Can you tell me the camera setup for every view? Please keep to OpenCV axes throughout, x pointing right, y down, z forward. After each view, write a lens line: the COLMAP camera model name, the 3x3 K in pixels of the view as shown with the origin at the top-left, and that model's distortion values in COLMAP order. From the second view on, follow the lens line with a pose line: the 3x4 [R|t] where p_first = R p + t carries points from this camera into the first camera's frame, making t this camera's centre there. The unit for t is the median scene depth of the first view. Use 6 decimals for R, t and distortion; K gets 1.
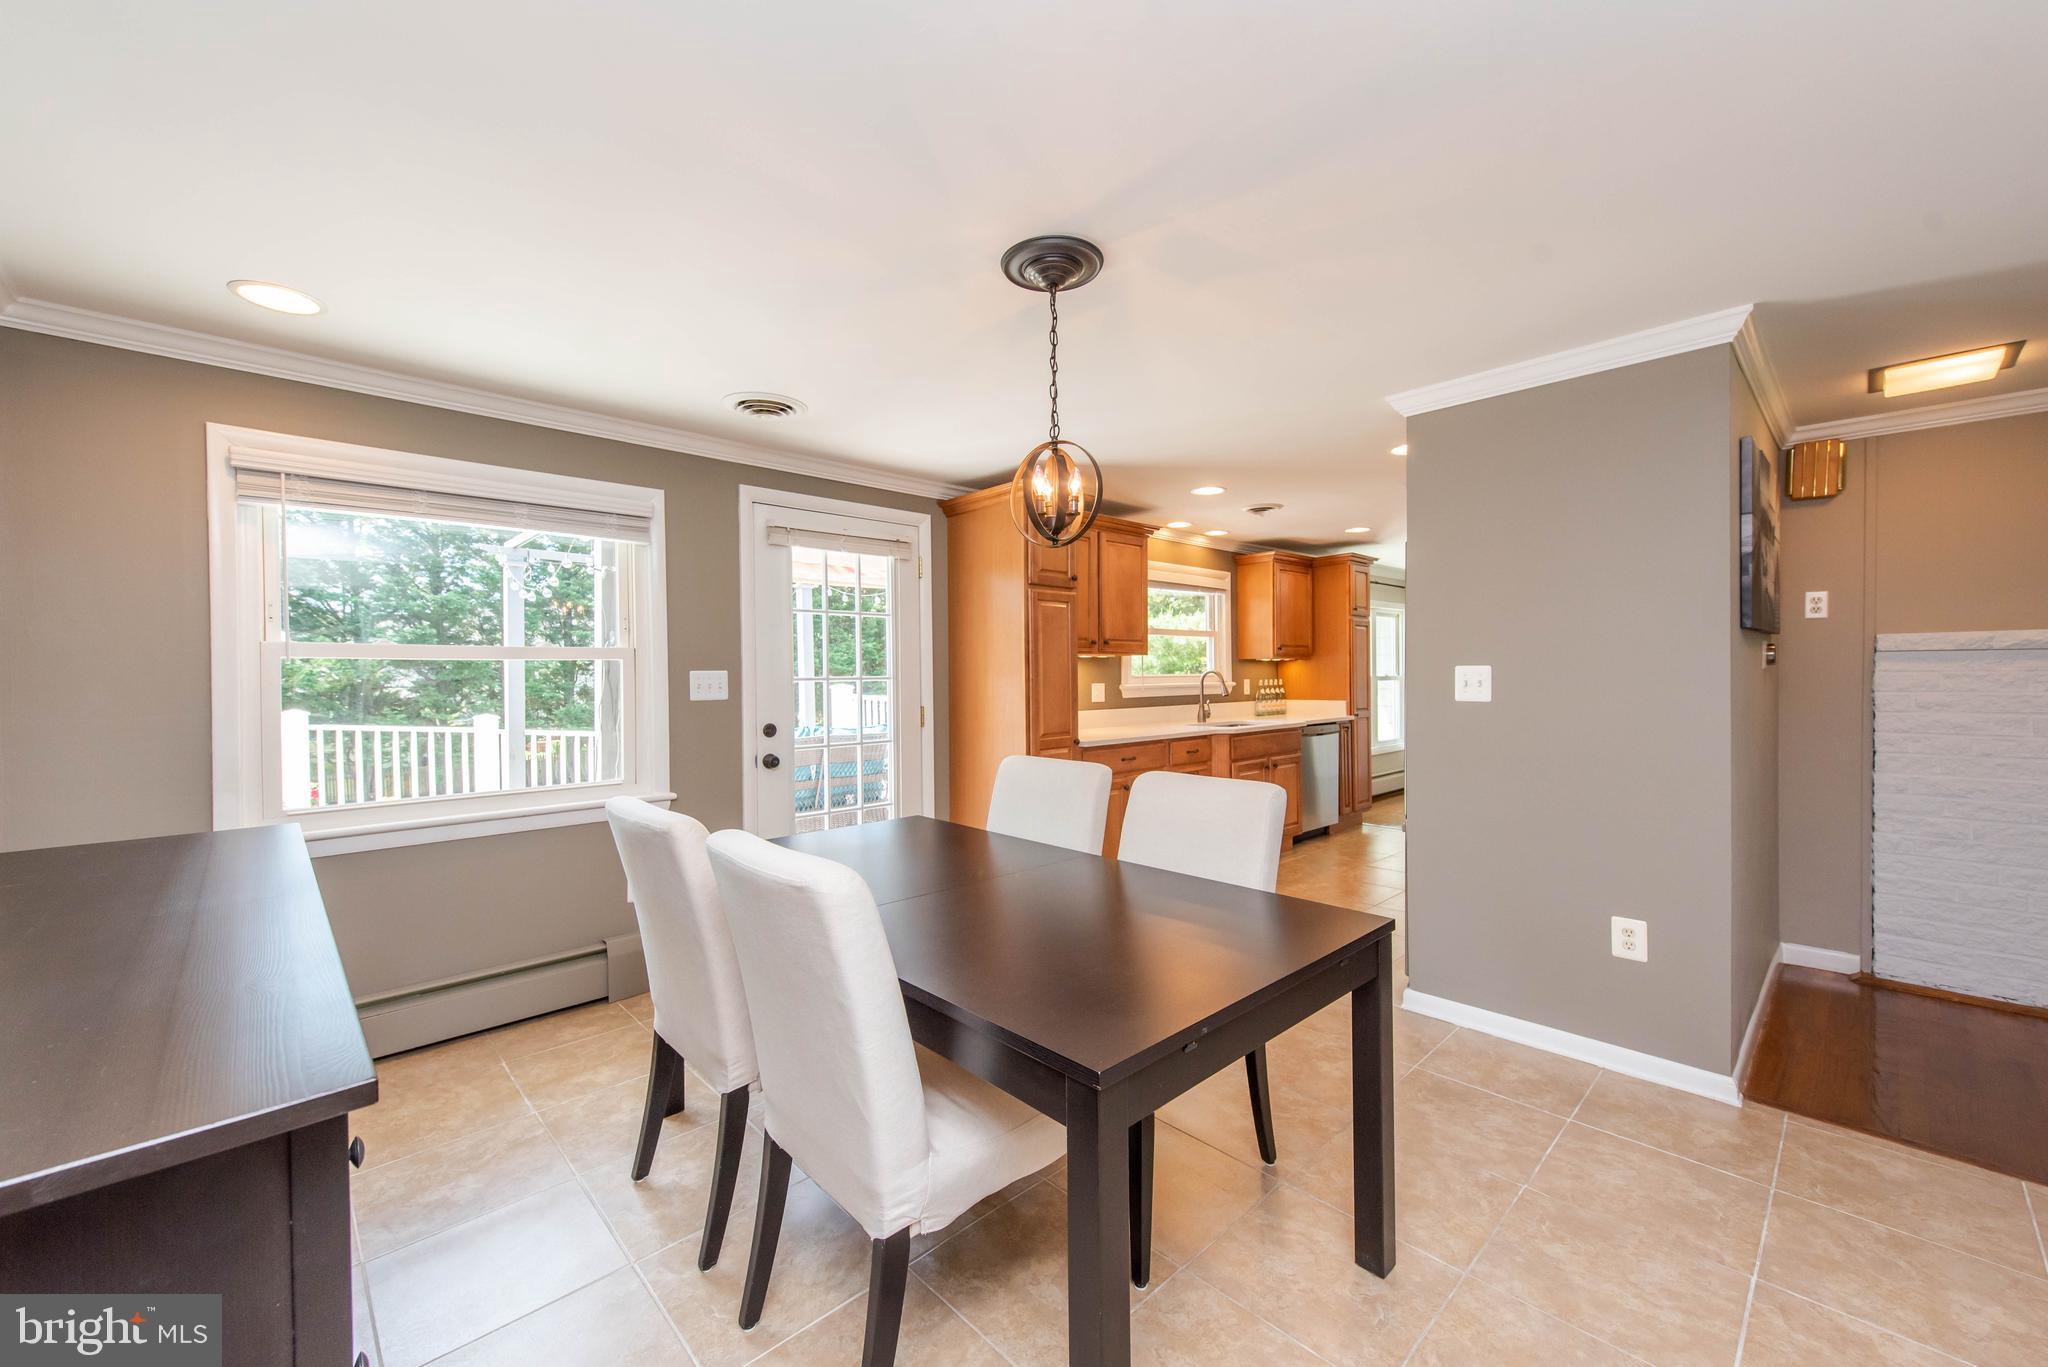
lens RADIAL K [[804.2, 0, 1029.1], [0, 804.2, 681.1], [0, 0, 1]] dist [0.013188, -0.002930]
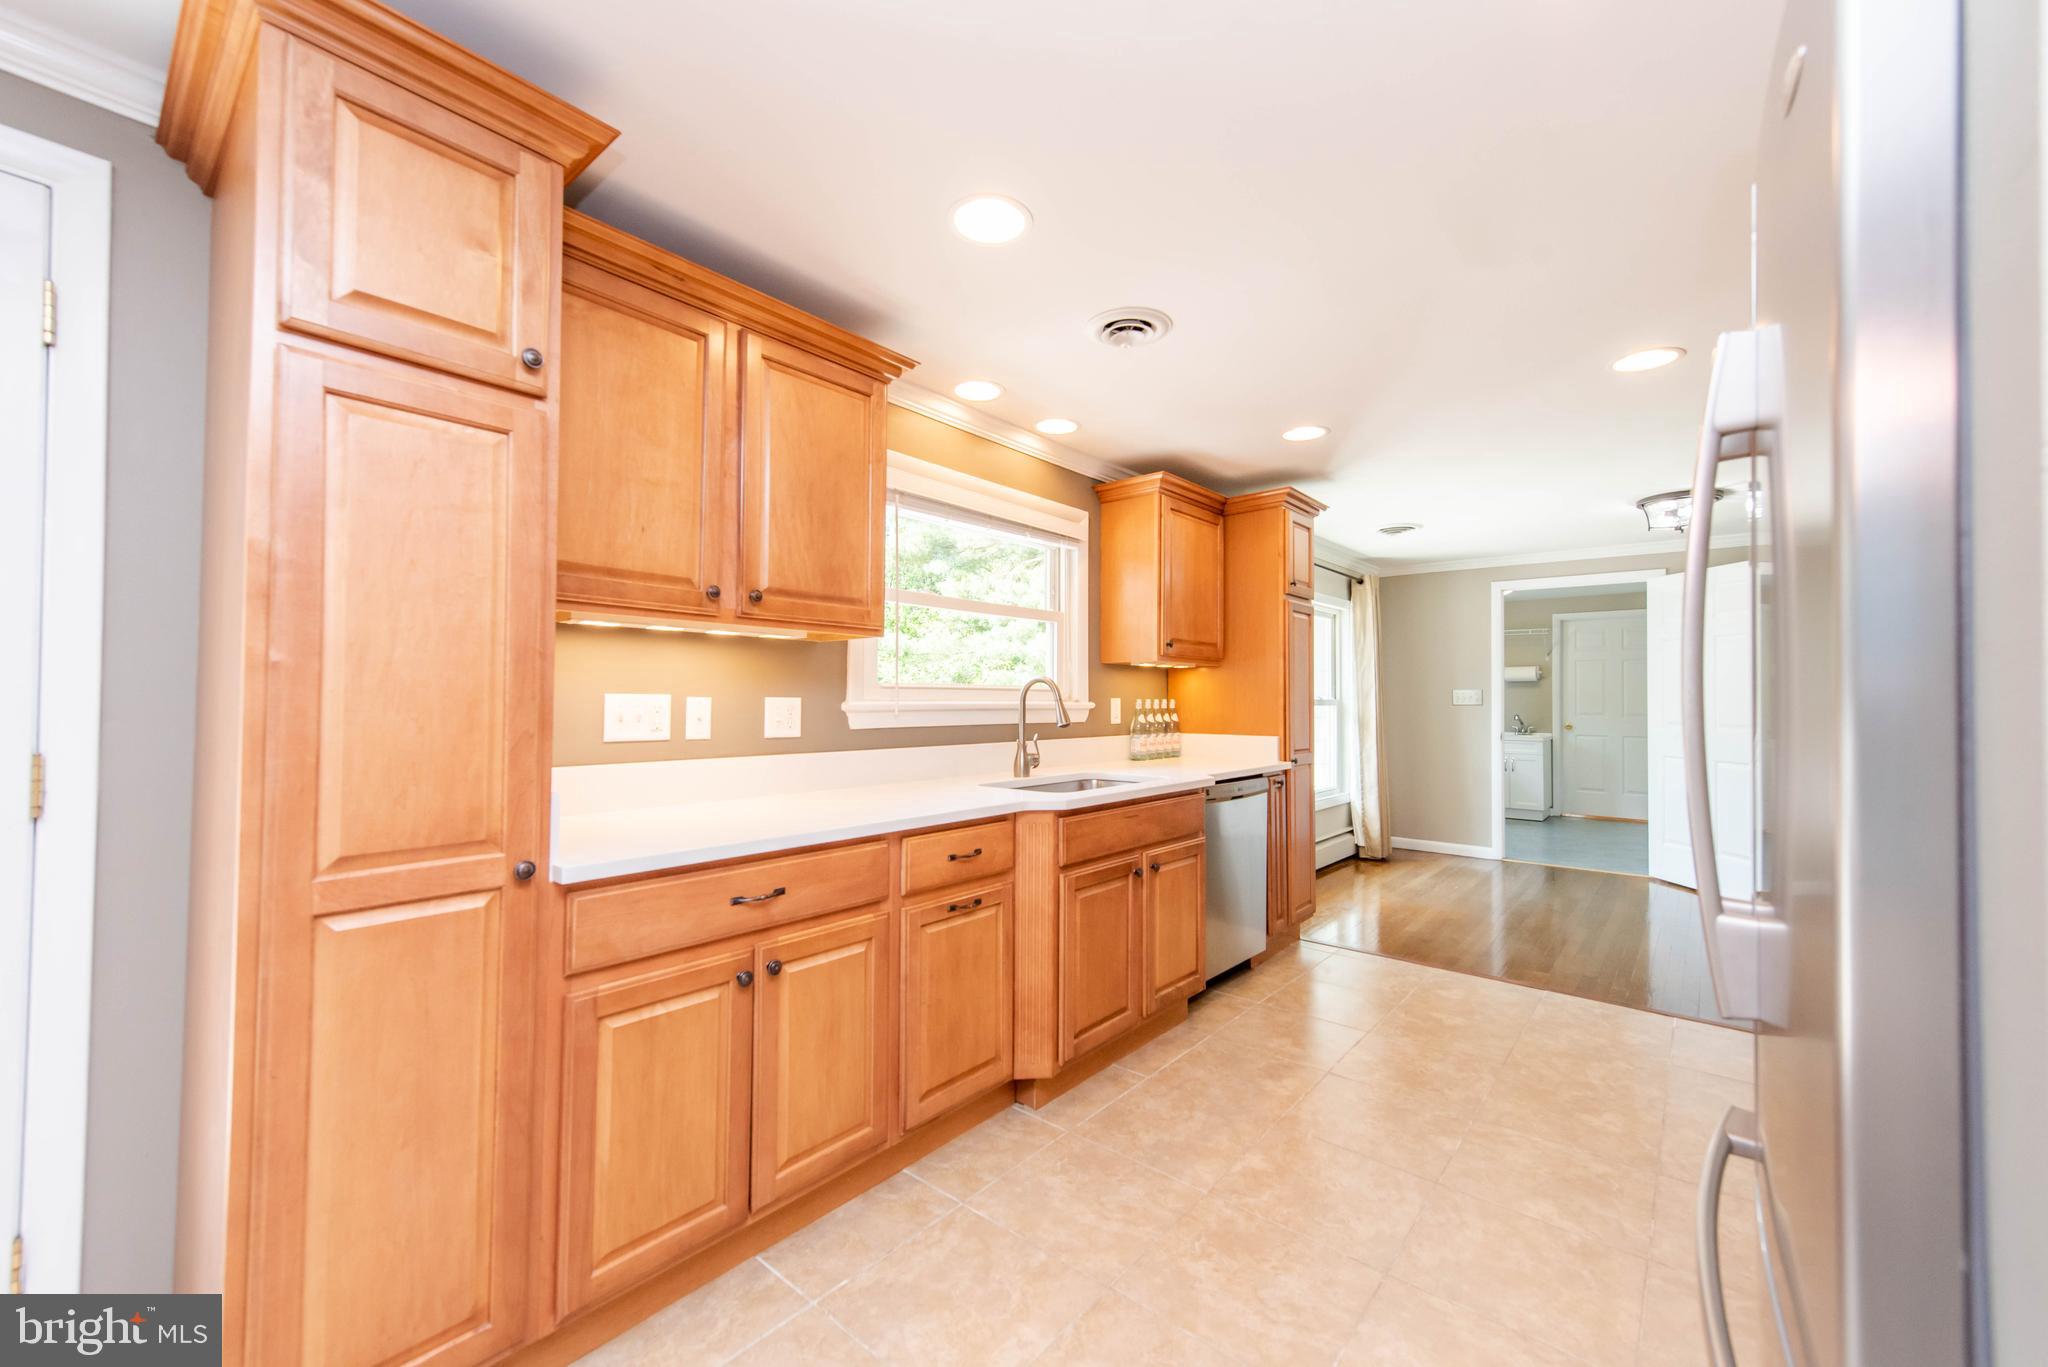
lens RADIAL K [[804.2, 0, 1029.1], [0, 804.2, 681.1], [0, 0, 1]] dist [0.013188, -0.002930]
pose [[0.993482, 0.018764, 0.112436, 0.151183], [-0.015339, 0.999394, -0.031250, 0.005086], [-0.112954, 0.029322, 0.993167, 0.452432]]
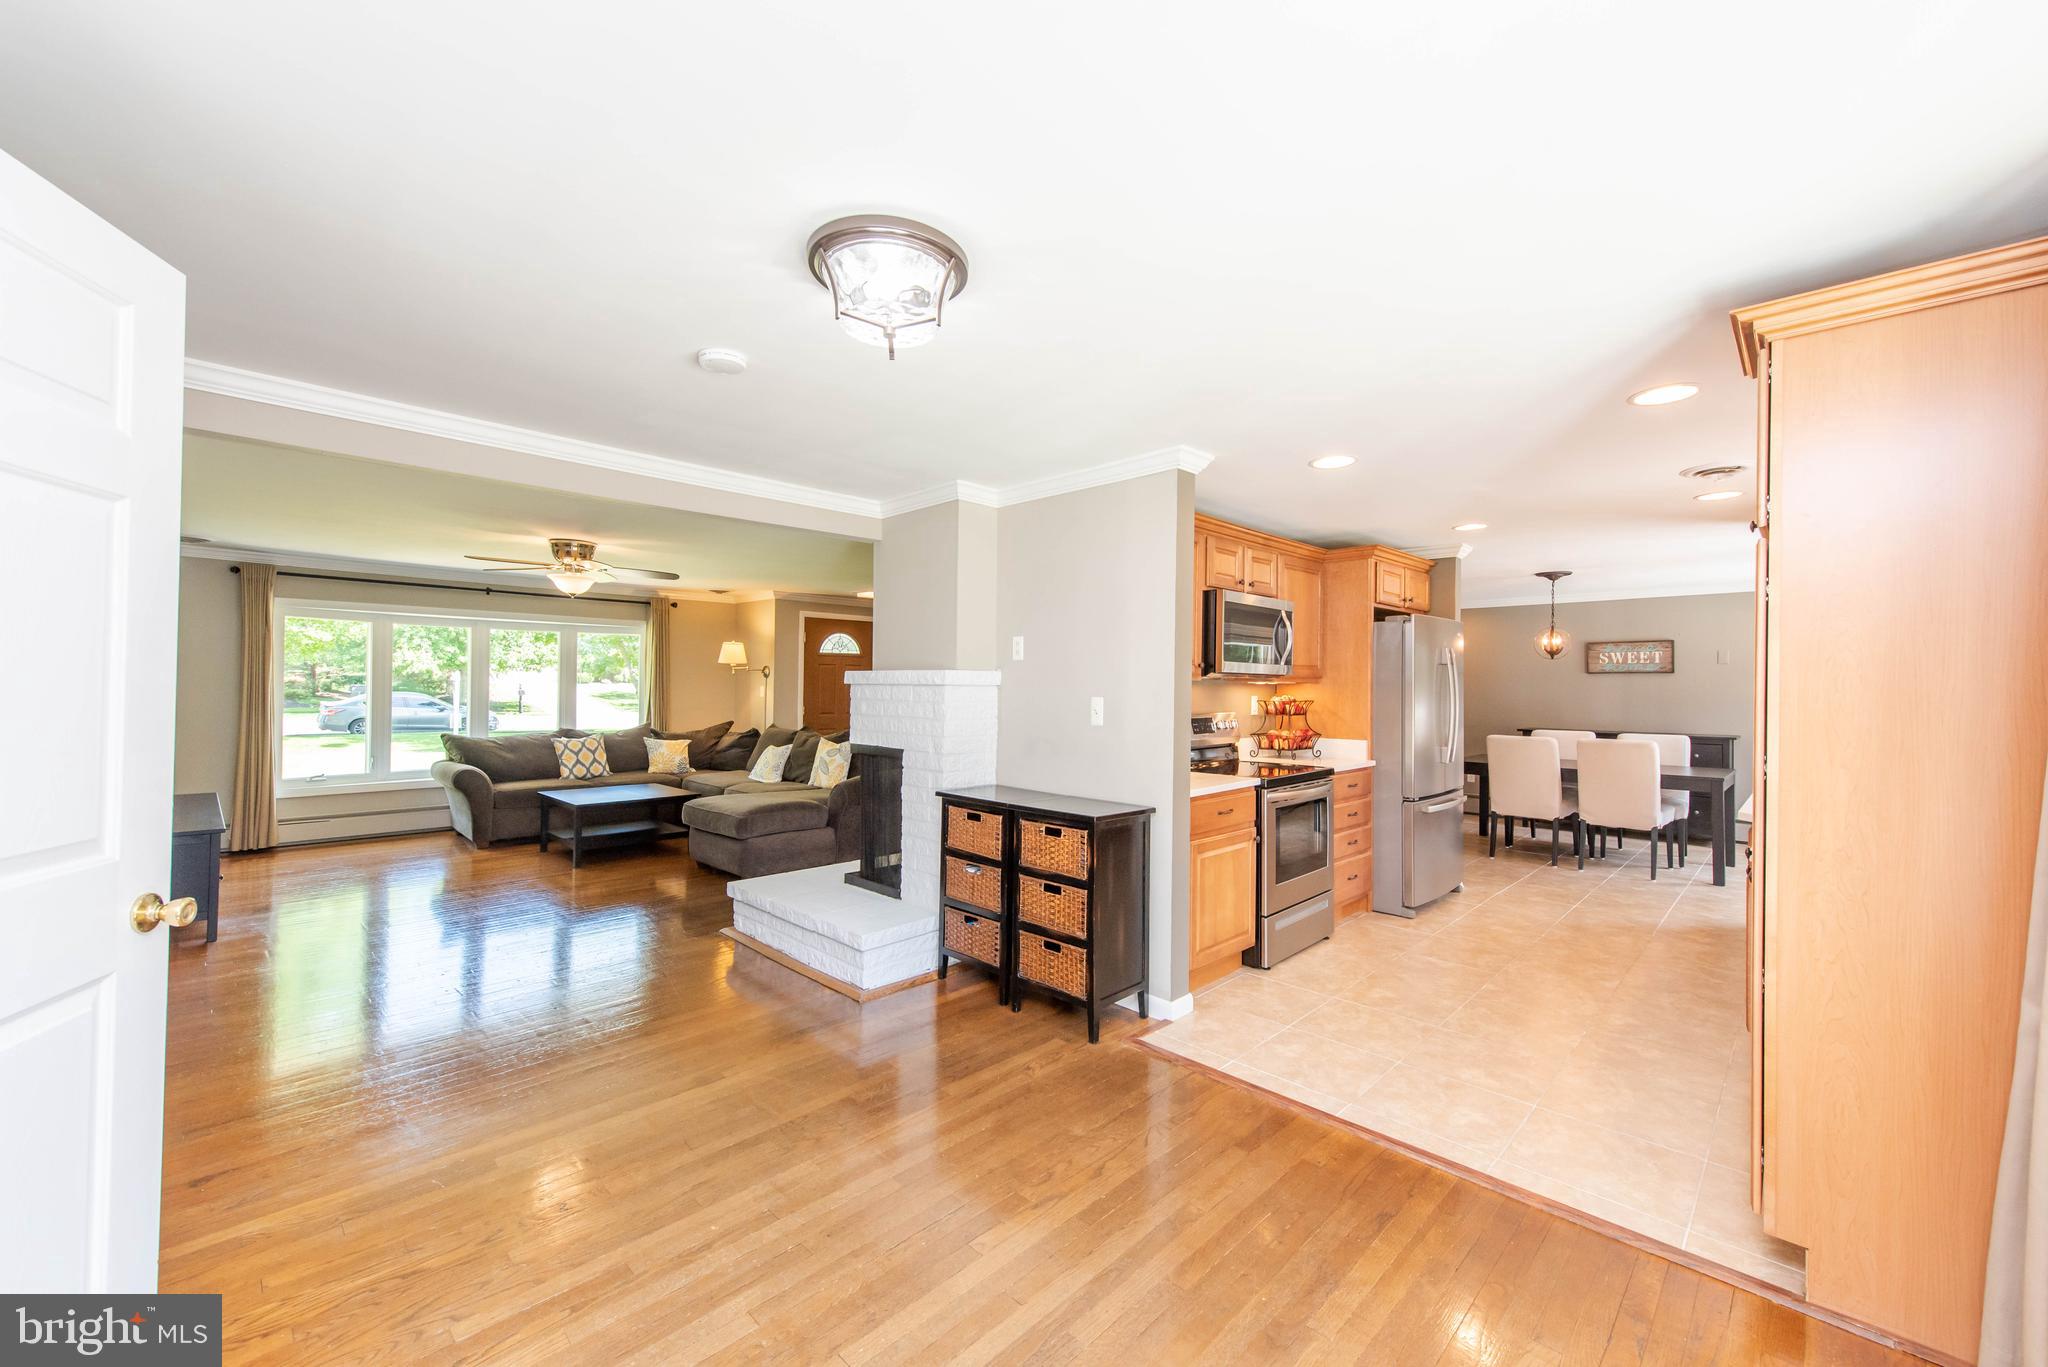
lens RADIAL K [[804.2, 0, 1029.1], [0, 804.2, 681.1], [0, 0, 1]] dist [0.013188, -0.002930]
pose [[-0.999444, -0.000989, -0.033323, 0.748870], [-0.001084, 0.999995, 0.002826, -0.028099], [0.033320, 0.002860, -0.999441, 1.390673]]
